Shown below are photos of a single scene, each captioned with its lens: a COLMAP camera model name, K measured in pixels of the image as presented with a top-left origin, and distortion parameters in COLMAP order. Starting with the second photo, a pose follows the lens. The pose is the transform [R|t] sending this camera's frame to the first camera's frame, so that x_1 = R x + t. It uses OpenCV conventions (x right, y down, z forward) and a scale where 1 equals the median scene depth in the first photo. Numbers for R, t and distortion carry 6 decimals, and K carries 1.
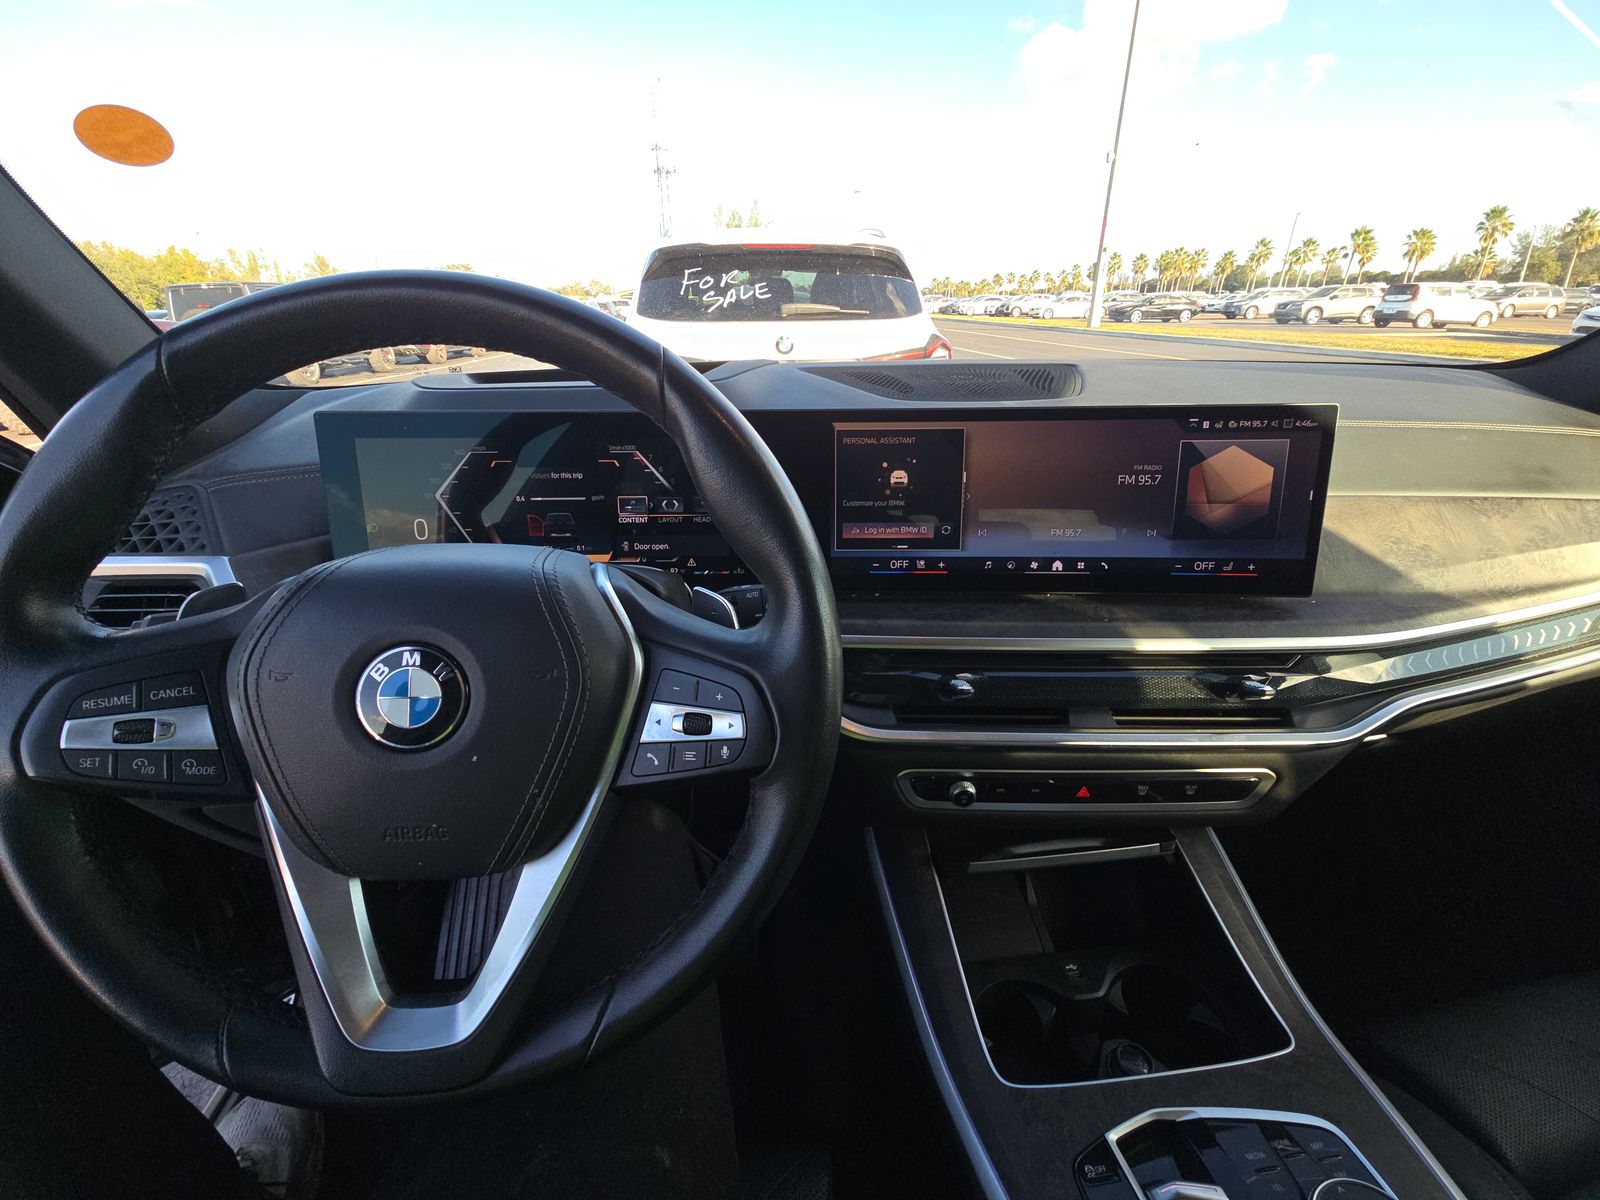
lens RADIAL K [[637.4, 0, 800.9], [0, 637.4, 590.5], [0, 0, 1]] dist [0.007617, -0.005699]
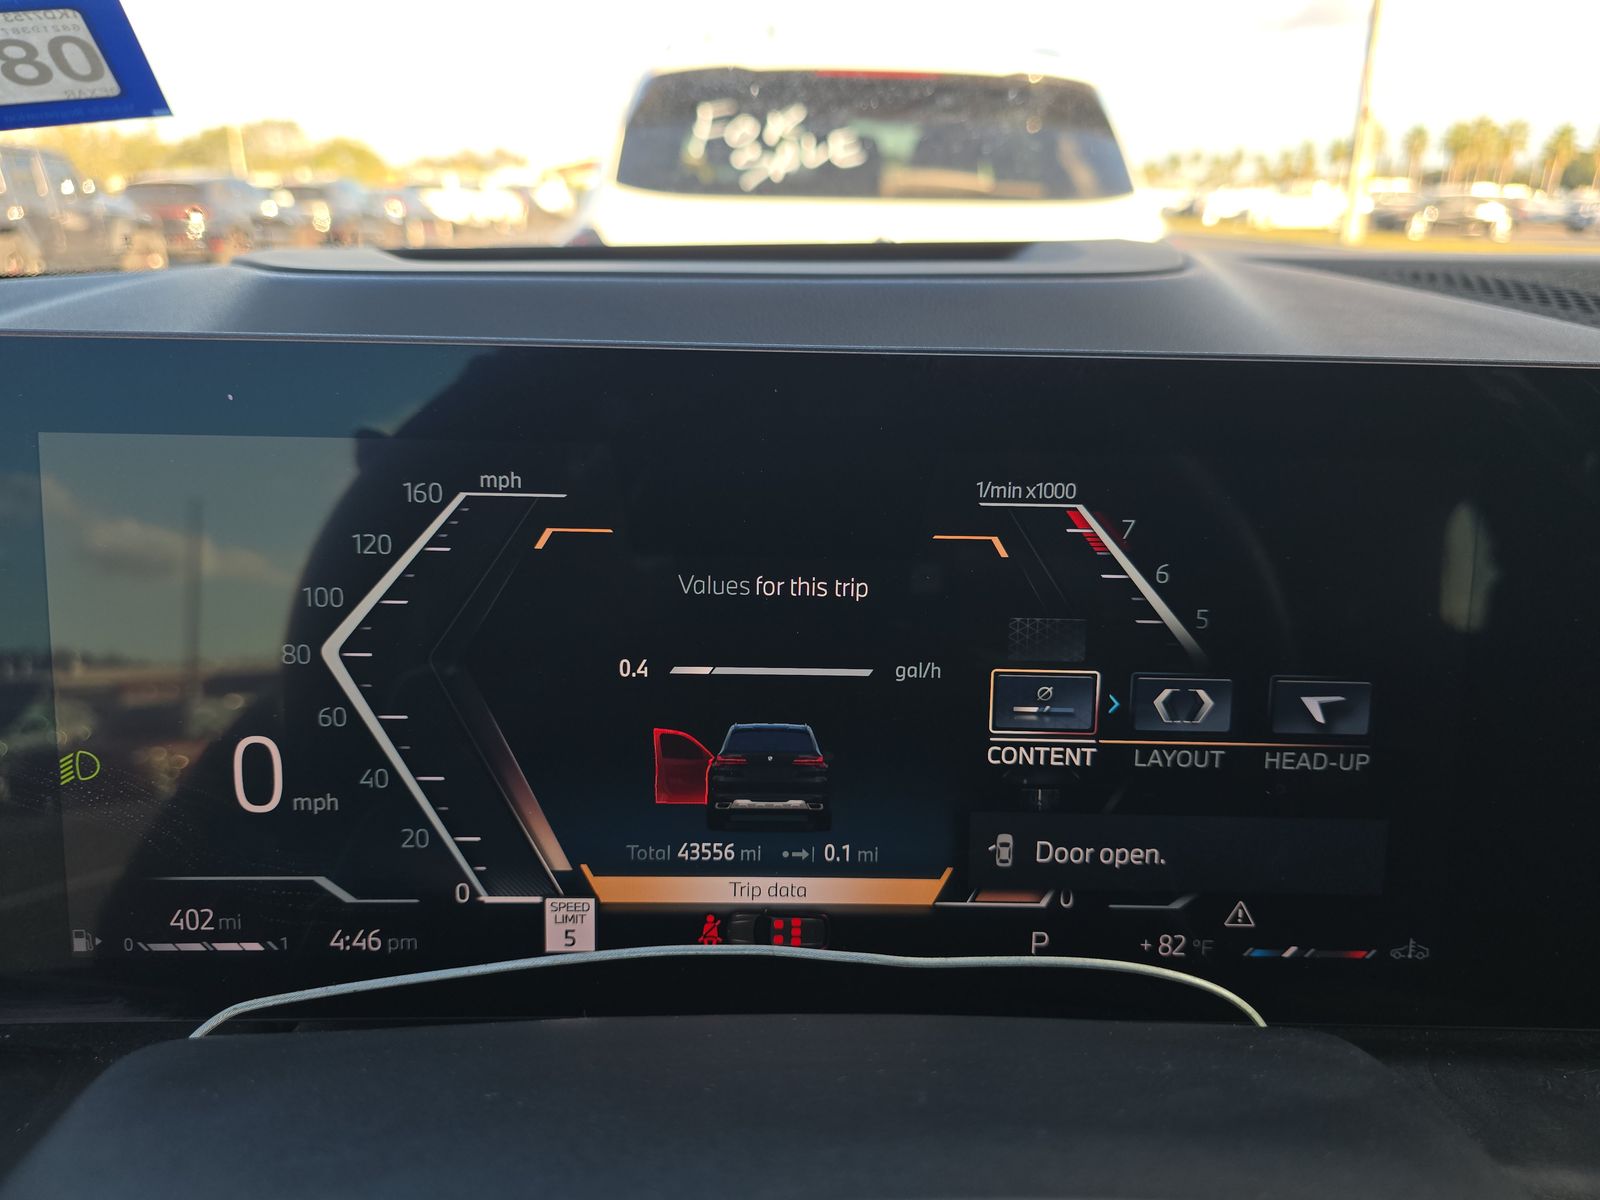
lens RADIAL K [[1092.0, 0, 804.6], [0, 1092.0, 598.8], [0, 0, 1]] dist [-0.004664, -0.016882]
pose [[0.999383, 0.029423, -0.019157, -0.354709], [-0.030616, 0.997395, -0.065314, -0.143293], [0.017185, 0.065860, 0.997681, 0.537039]]
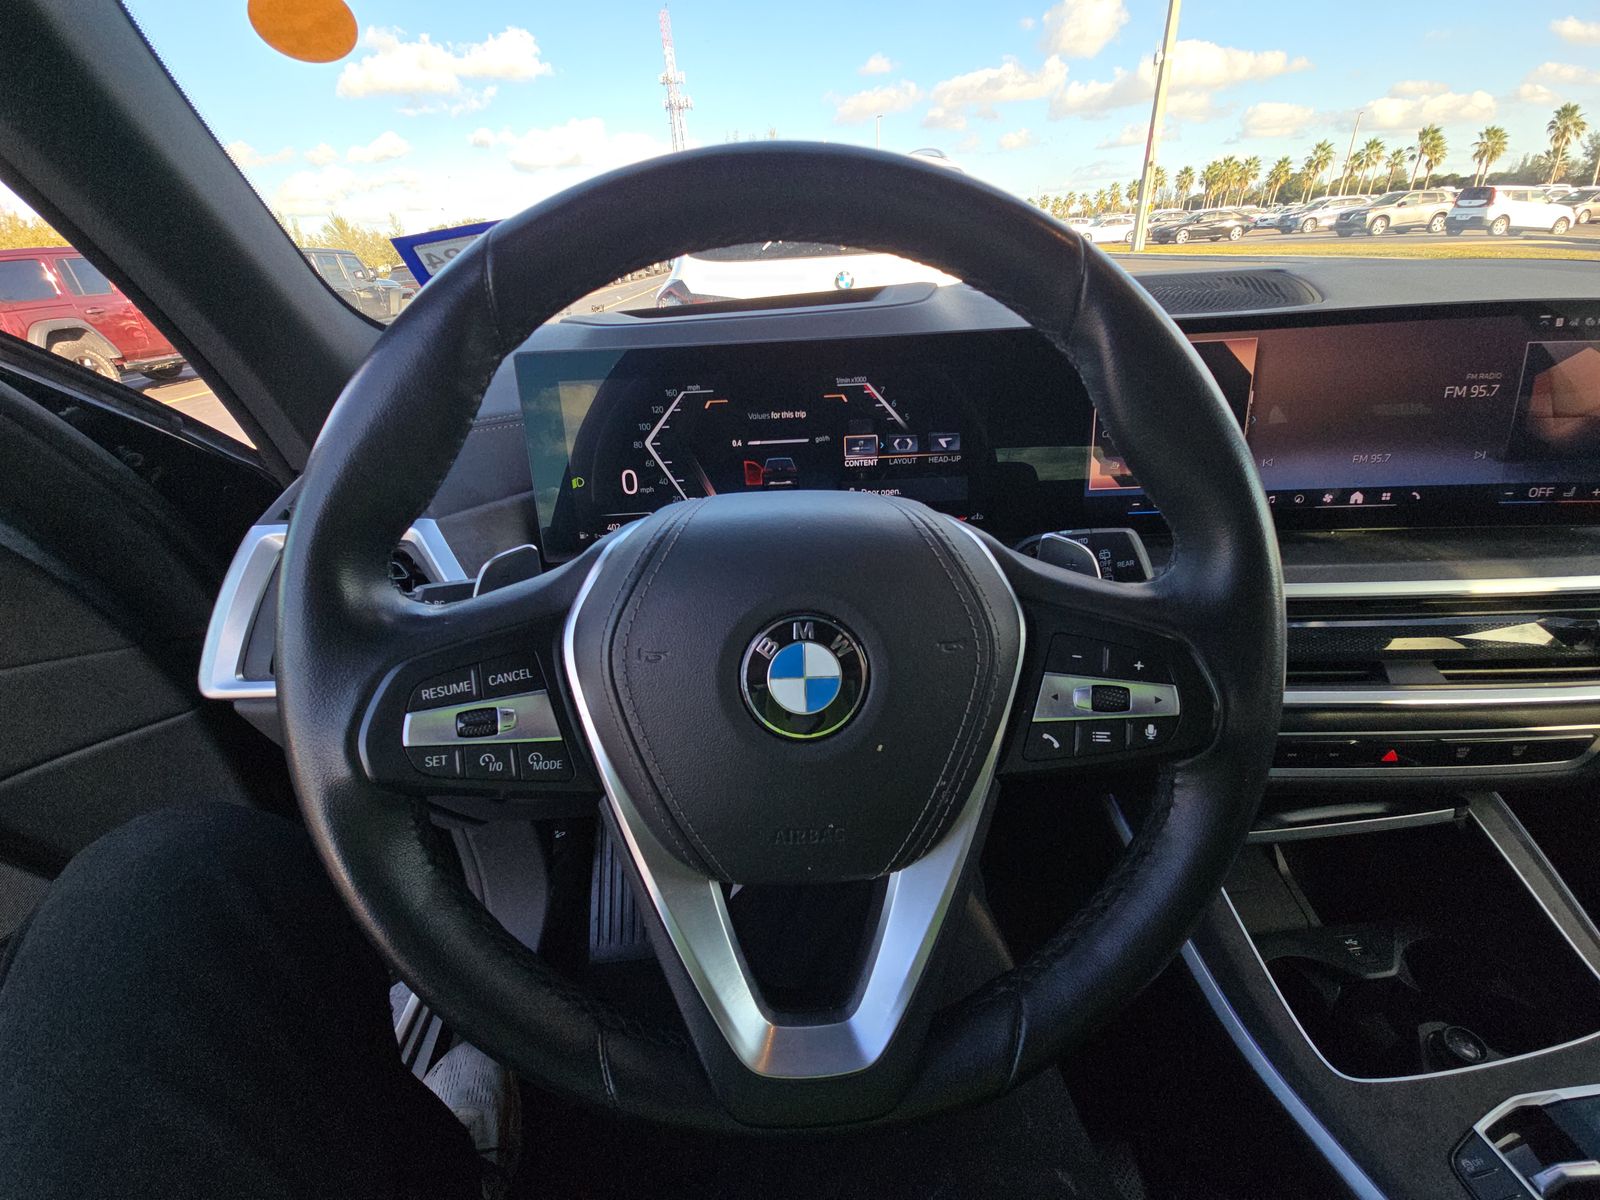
lens RADIAL K [[637.4, 0, 799.6], [0, 637.4, 585.2], [0, 0, 1]] dist [0.007617, -0.005699]
pose [[0.998545, -0.028351, -0.045878, -0.312101], [0.031472, 0.997135, 0.068792, -0.004445], [0.043797, -0.070135, 0.996576, 0.099206]]
